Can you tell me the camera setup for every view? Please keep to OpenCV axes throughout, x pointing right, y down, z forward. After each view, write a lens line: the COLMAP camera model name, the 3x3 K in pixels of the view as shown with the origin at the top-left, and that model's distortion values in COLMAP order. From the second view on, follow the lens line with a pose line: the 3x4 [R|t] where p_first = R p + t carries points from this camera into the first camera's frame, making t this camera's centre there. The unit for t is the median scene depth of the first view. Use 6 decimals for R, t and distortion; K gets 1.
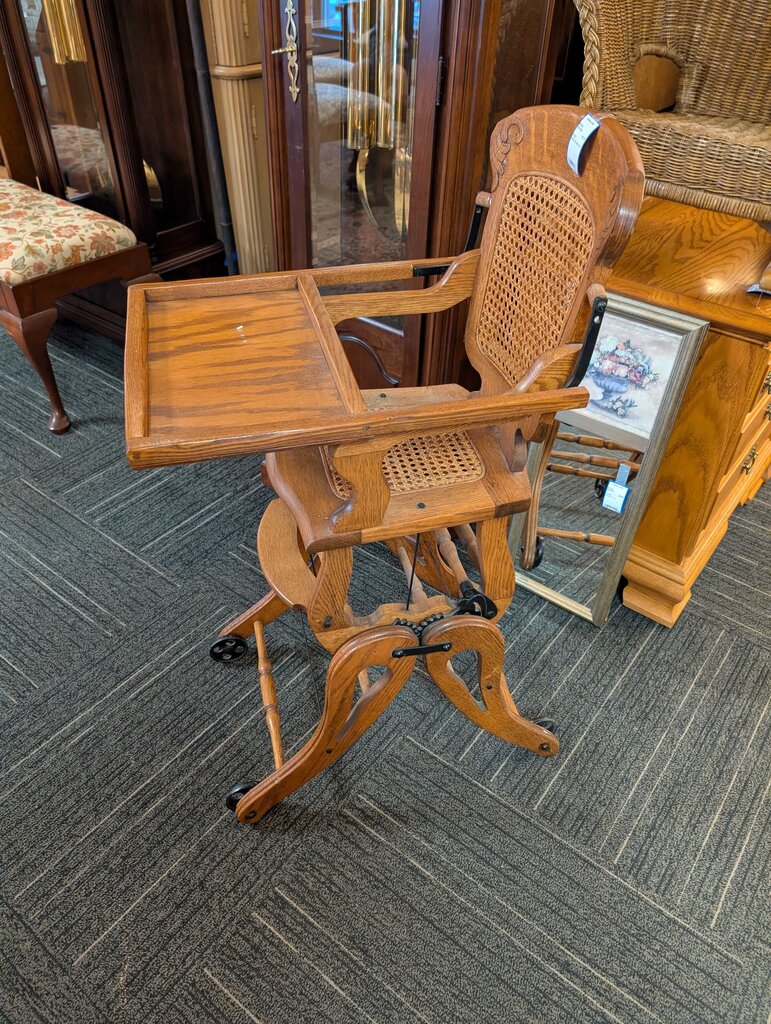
lens RADIAL K [[698.3, 0, 408.0], [0, 698.3, 514.0], [0, 0, 1]] dist [0.005322, -0.009581]
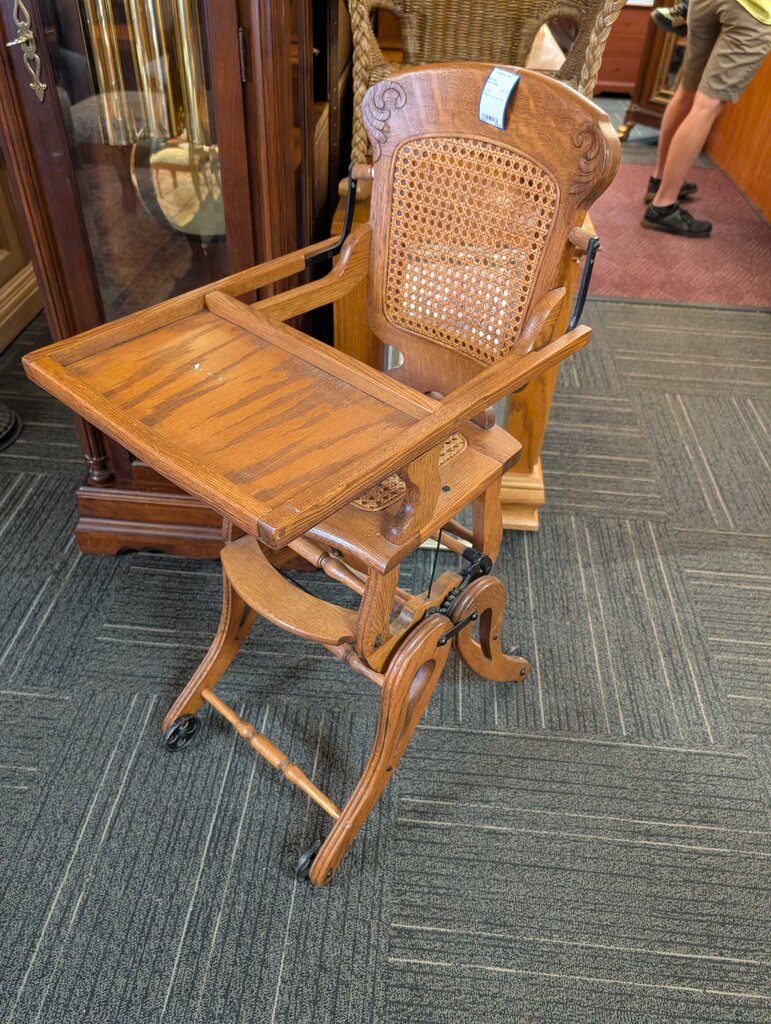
lens RADIAL K [[698.3, 0, 408.0], [0, 698.3, 514.0], [0, 0, 1]] dist [0.005322, -0.009581]
pose [[0.853822, -0.357290, 0.378592, -0.334502], [0.342221, 0.933279, 0.108971, -0.084198], [-0.392266, 0.036521, 0.919127, 0.095809]]
